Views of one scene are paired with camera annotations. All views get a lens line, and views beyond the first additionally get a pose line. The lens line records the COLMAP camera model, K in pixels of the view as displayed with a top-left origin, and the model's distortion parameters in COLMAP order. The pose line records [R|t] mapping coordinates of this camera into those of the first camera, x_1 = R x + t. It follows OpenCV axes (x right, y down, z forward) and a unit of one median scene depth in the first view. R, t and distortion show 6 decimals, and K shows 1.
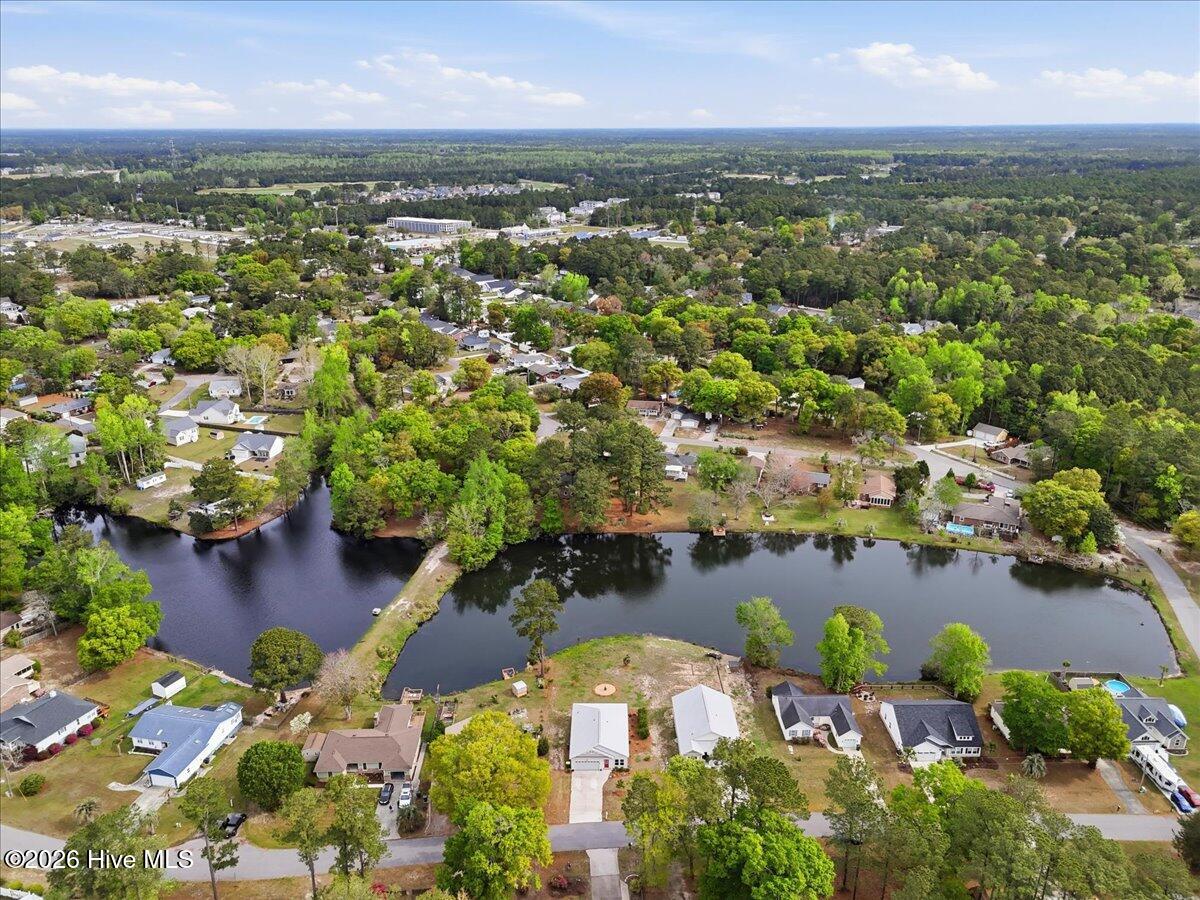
lens RADIAL K [[880.1, 0, 600.0], [0, 880.1, 450.0], [0, 0, 1]] dist [0.080964, -0.078318]
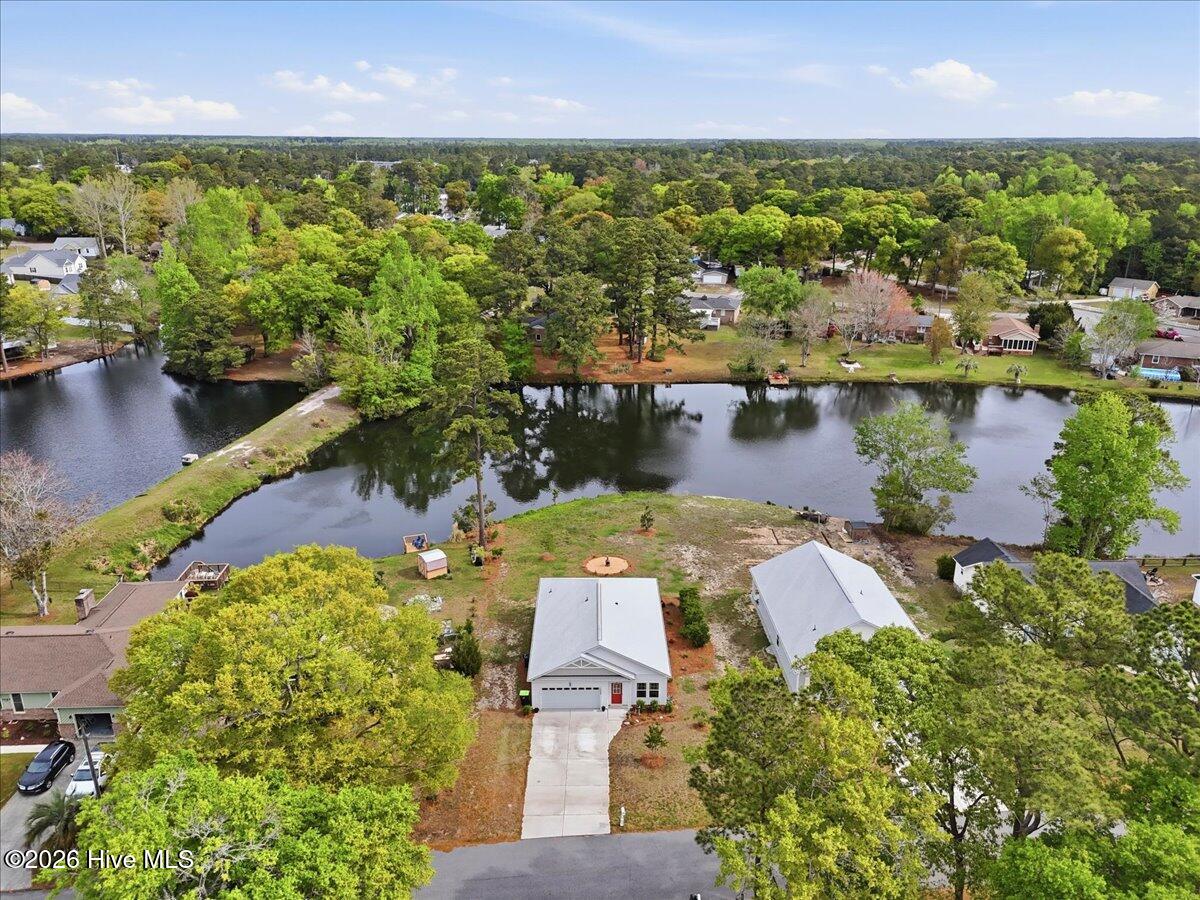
lens RADIAL K [[880.1, 0, 600.0], [0, 880.1, 450.0], [0, 0, 1]] dist [0.080964, -0.078318]
pose [[0.999841, 0.000907, 0.017814, -0.005219], [-0.000637, 0.999885, -0.015164, 0.159549], [-0.017825, 0.015150, 0.999726, 0.379509]]
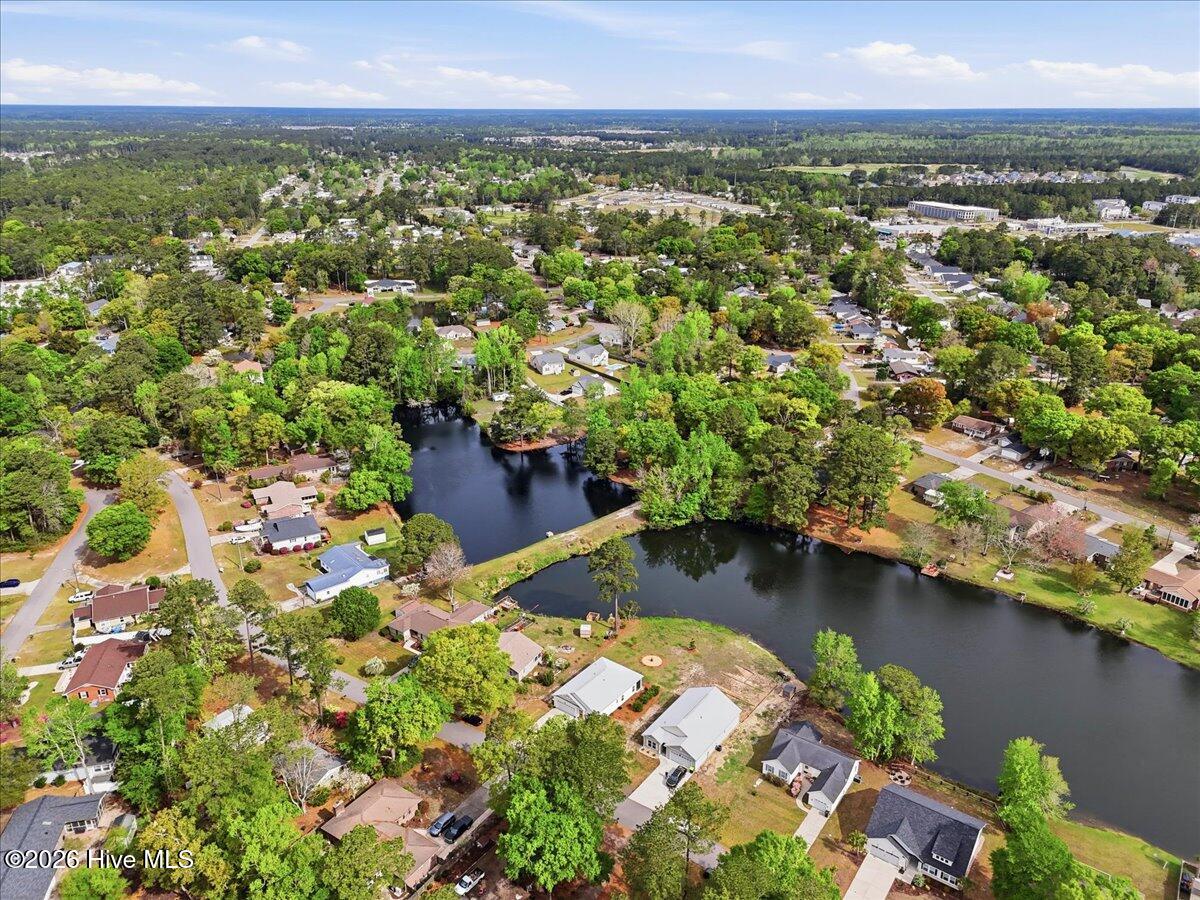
lens RADIAL K [[880.1, 0, 600.0], [0, 880.1, 450.0], [0, 0, 1]] dist [0.080964, -0.078318]
pose [[0.797346, 0.224446, -0.560234, 0.355388], [-0.213789, 0.973123, 0.085589, -0.030589], [0.564387, 0.051528, 0.823900, 0.083975]]
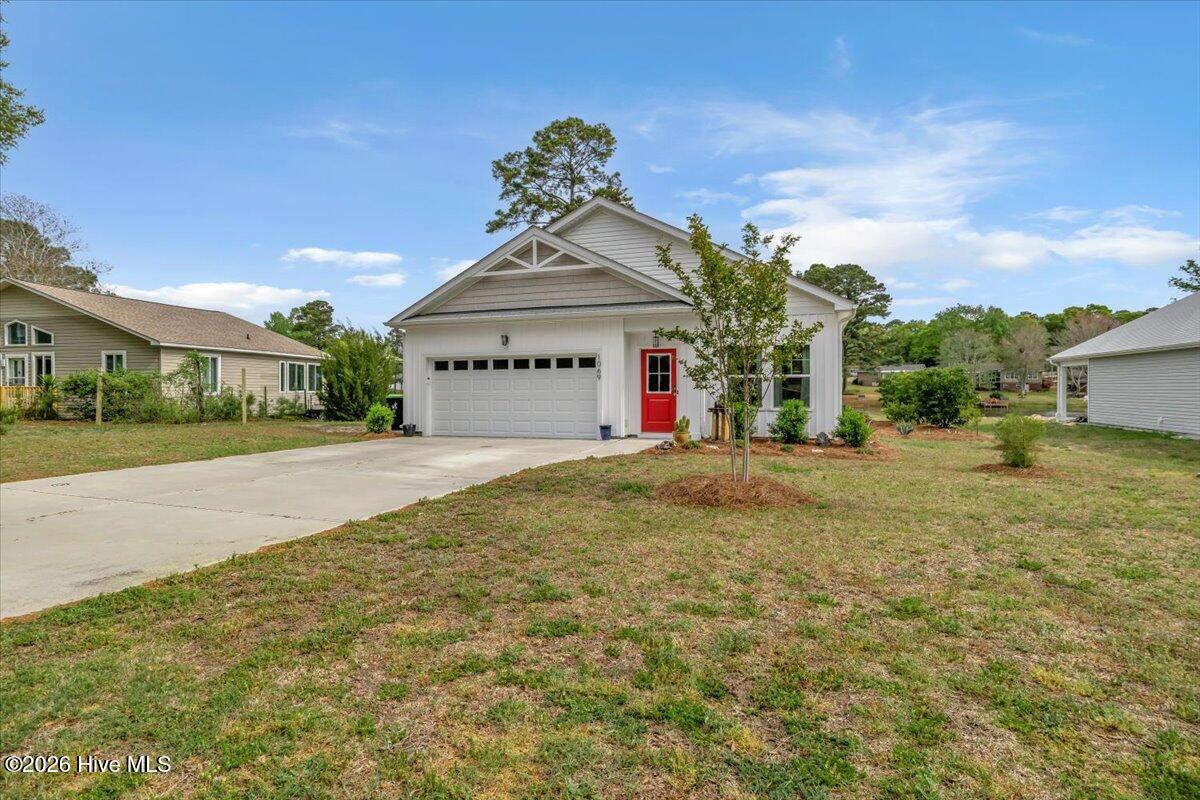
lens RADIAL K [[597.2, 0, 600.0], [0, 597.2, 400.0], [0, 0, 1]] dist [-0.002346, -0.011078]
pose [[0.948121, 0.009272, -0.317774, 0.016795], [-0.112029, 0.945199, -0.306673, 0.247427], [0.297516, 0.326363, 0.897202, 0.601679]]
